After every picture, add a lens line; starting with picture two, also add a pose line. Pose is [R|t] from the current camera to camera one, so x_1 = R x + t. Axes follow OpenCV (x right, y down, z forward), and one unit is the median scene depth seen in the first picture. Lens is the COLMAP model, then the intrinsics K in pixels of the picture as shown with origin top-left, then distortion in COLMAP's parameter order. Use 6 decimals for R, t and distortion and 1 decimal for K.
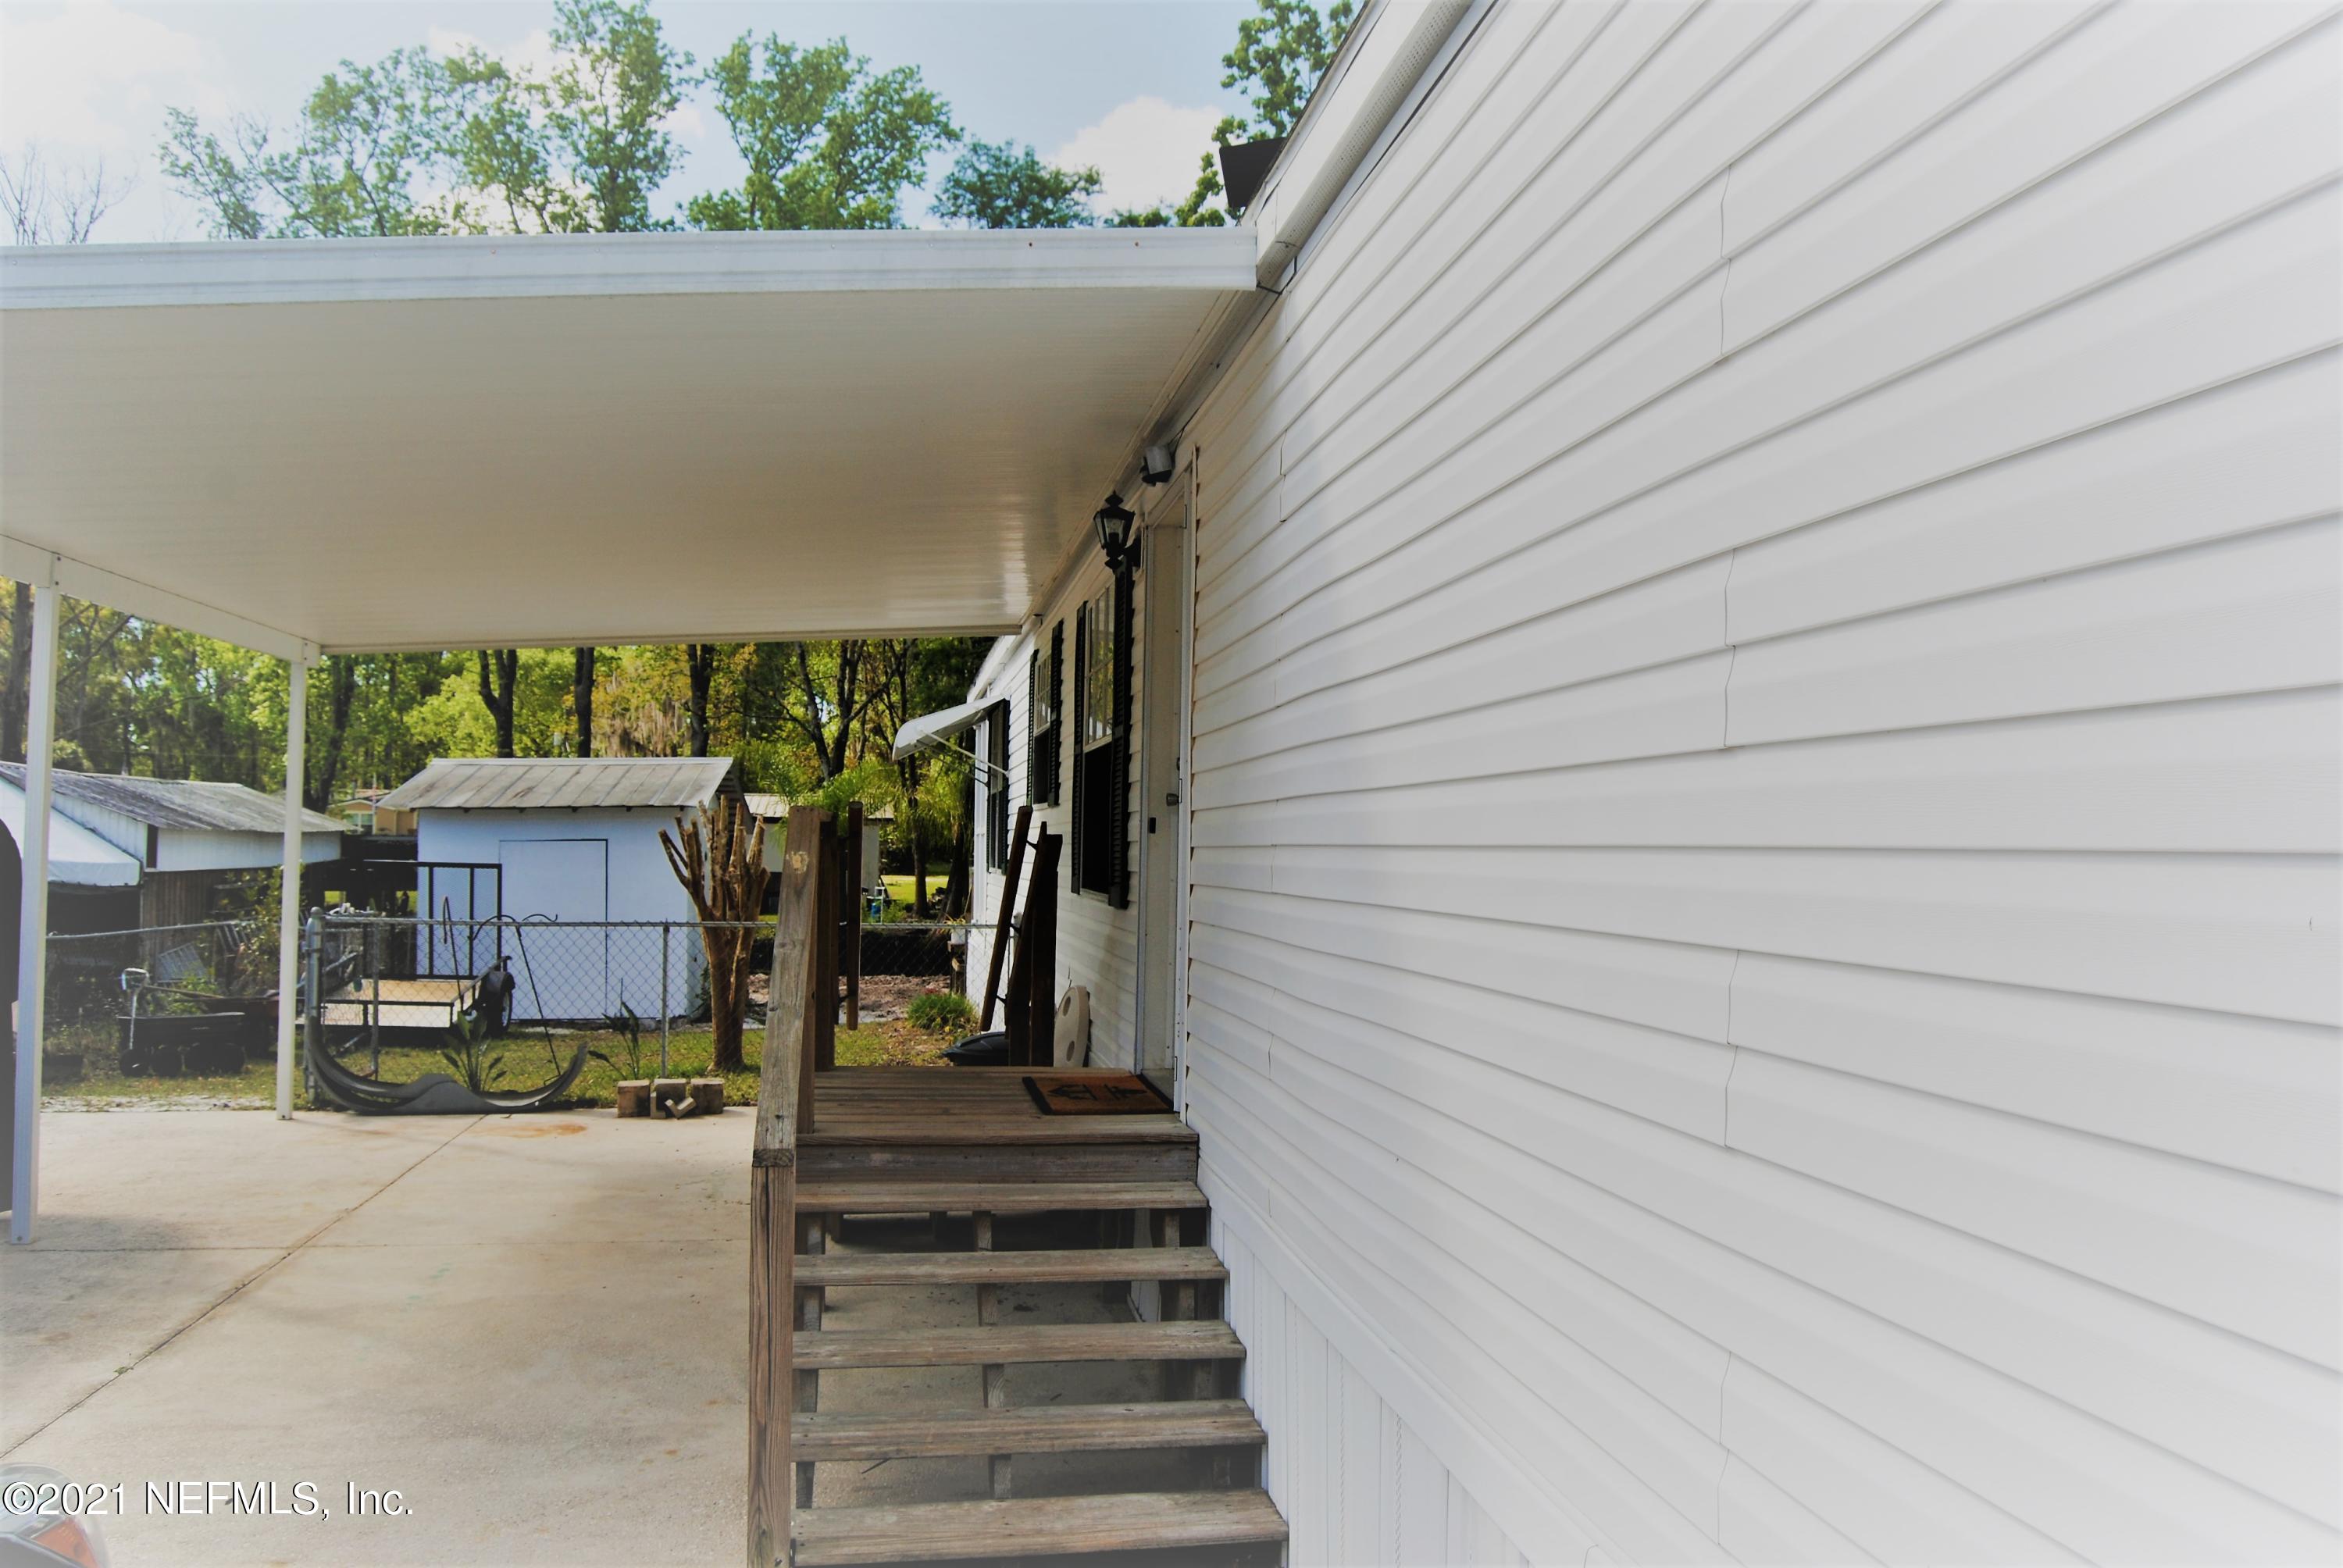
lens RADIAL K [[1829.3, 0, 1171.5], [0, 1829.3, 784.0], [0, 0, 1]] dist [-0.099908, 0.040503]
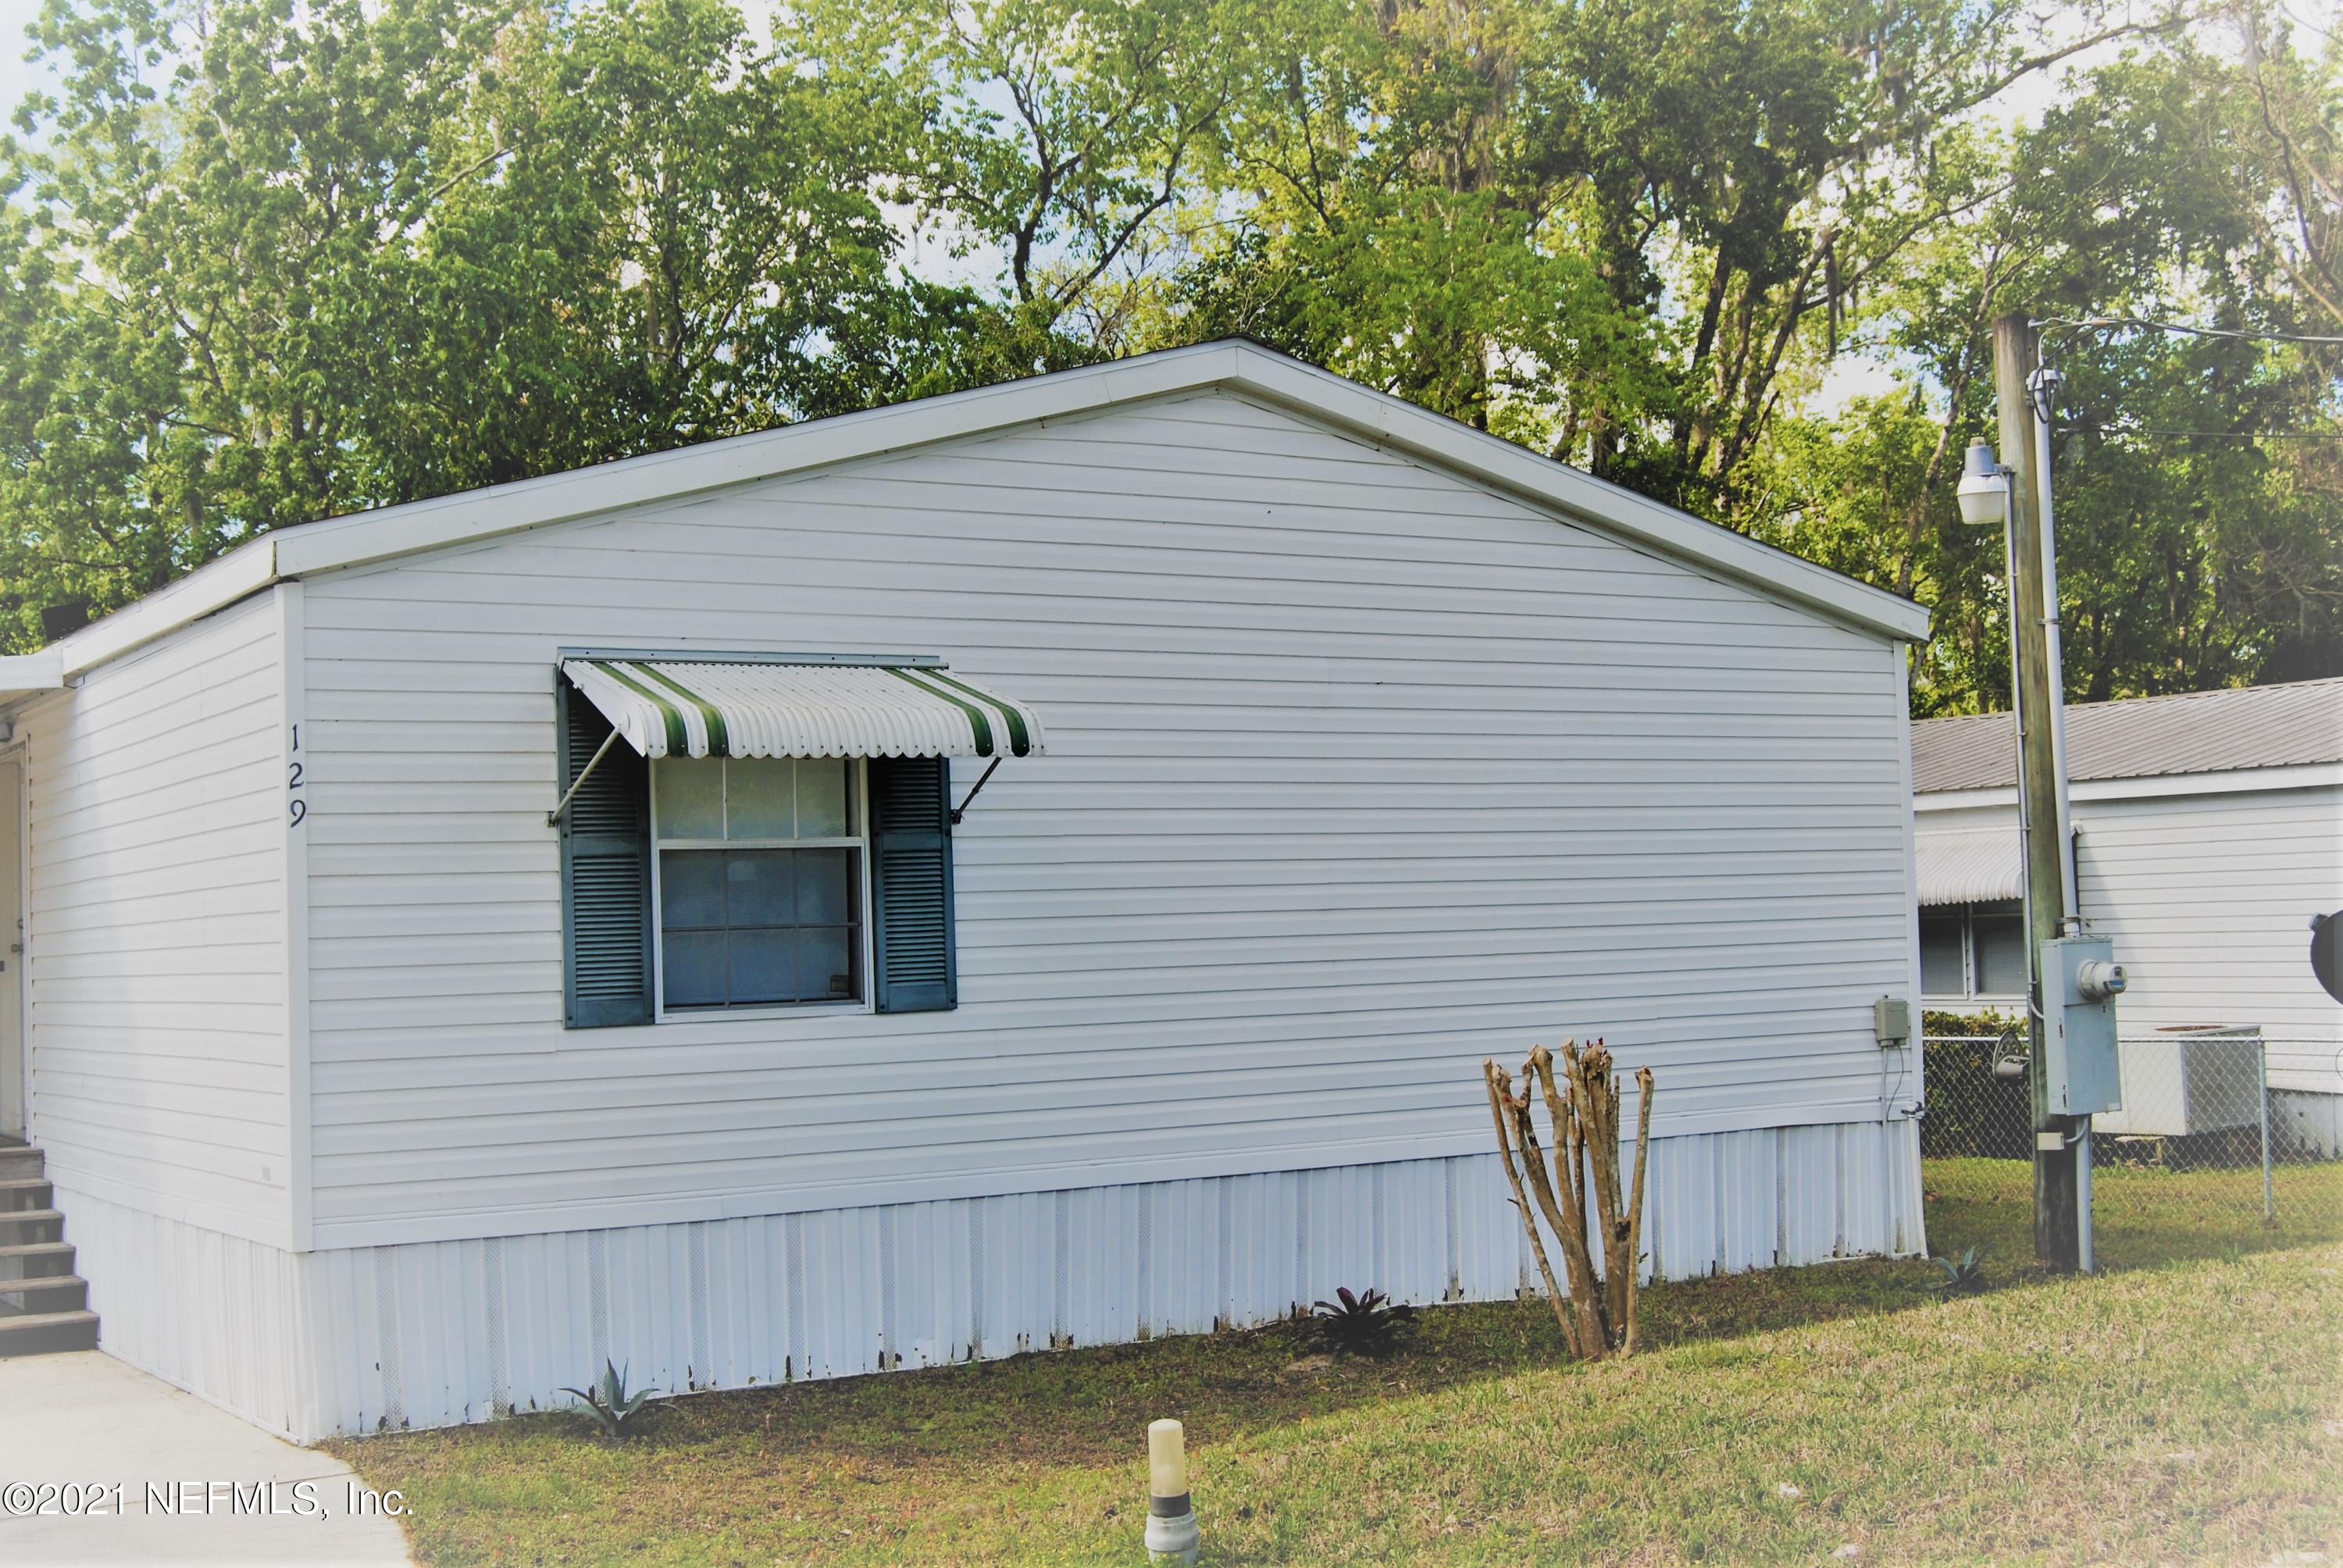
lens RADIAL K [[2852.2, 0, 1171.5], [0, 2852.2, 784.0], [0, 0, 1]] dist [-0.009305, -0.001953]
pose [[0.919092, -0.029862, 0.392910, -0.038268], [0.037416, 0.999233, -0.011578, -0.056949], [-0.392263, 0.025342, 0.919504, -1.373864]]
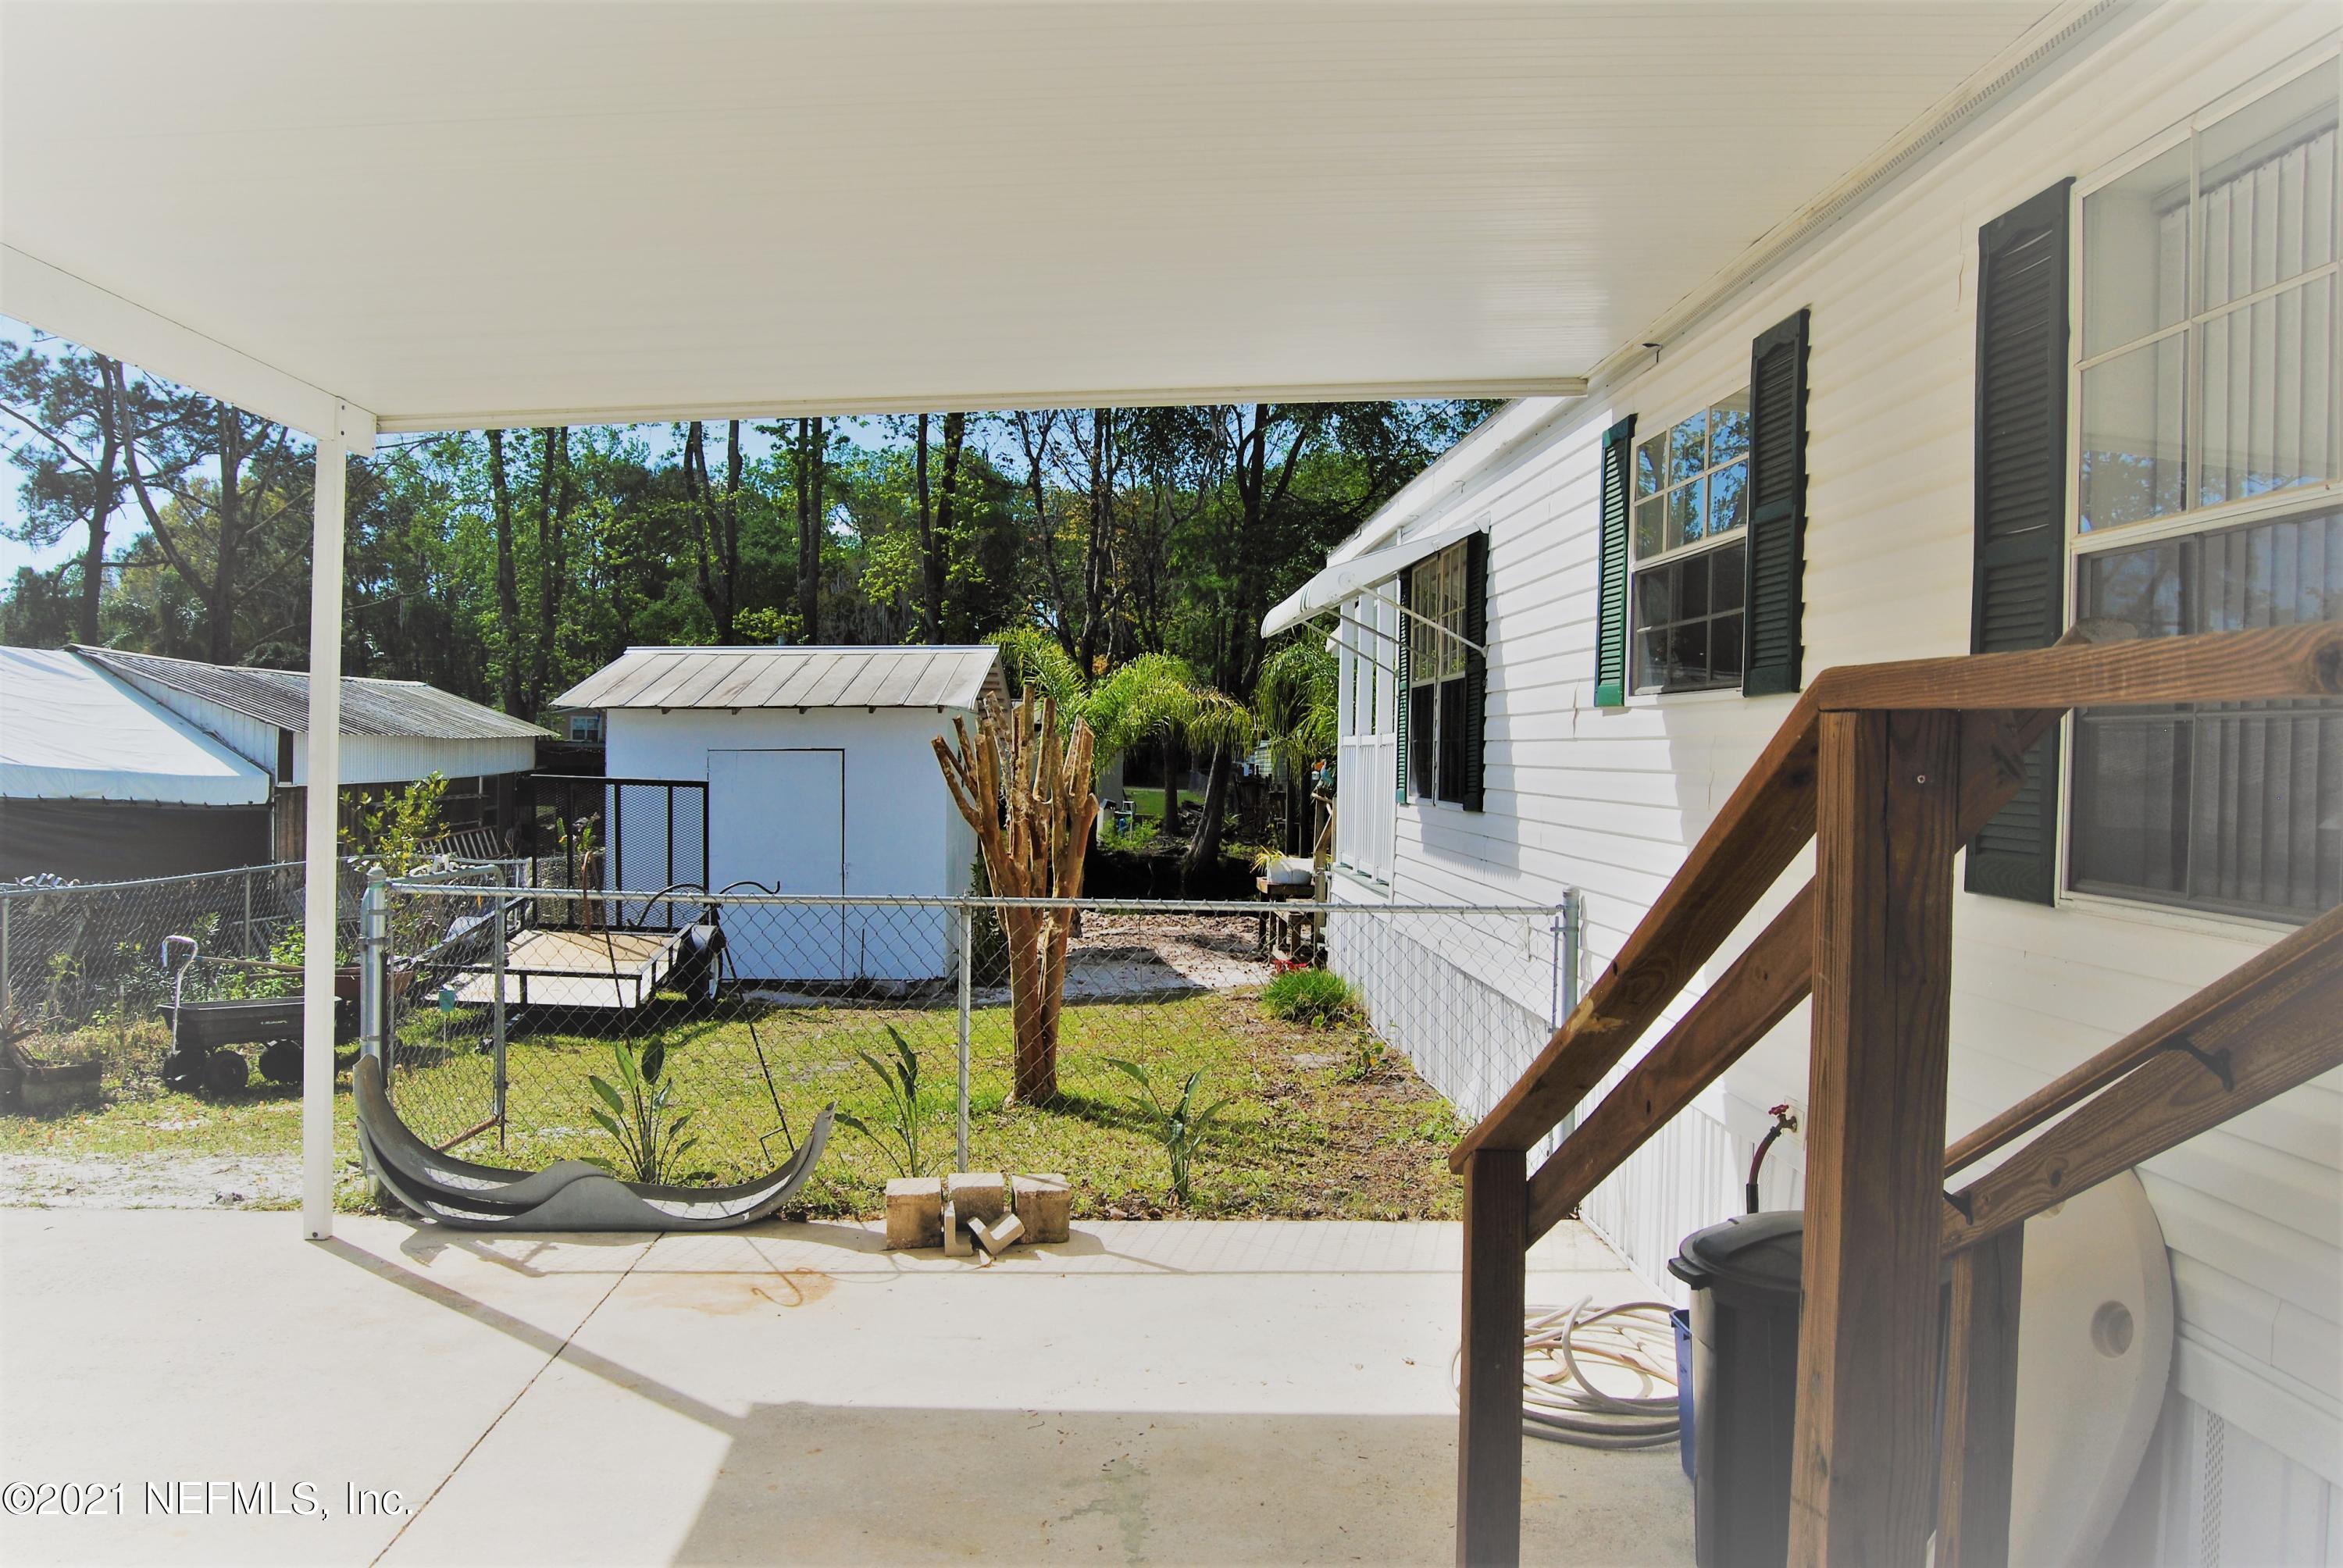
lens RADIAL K [[1829.3, 0, 1171.5], [0, 1829.3, 784.0], [0, 0, 1]] dist [-0.099908, 0.040503]
pose [[0.993227, 0.009878, -0.115773, -0.093603], [-0.004117, 0.998746, 0.049891, 0.006989], [0.116121, -0.049076, 0.992022, 0.277491]]
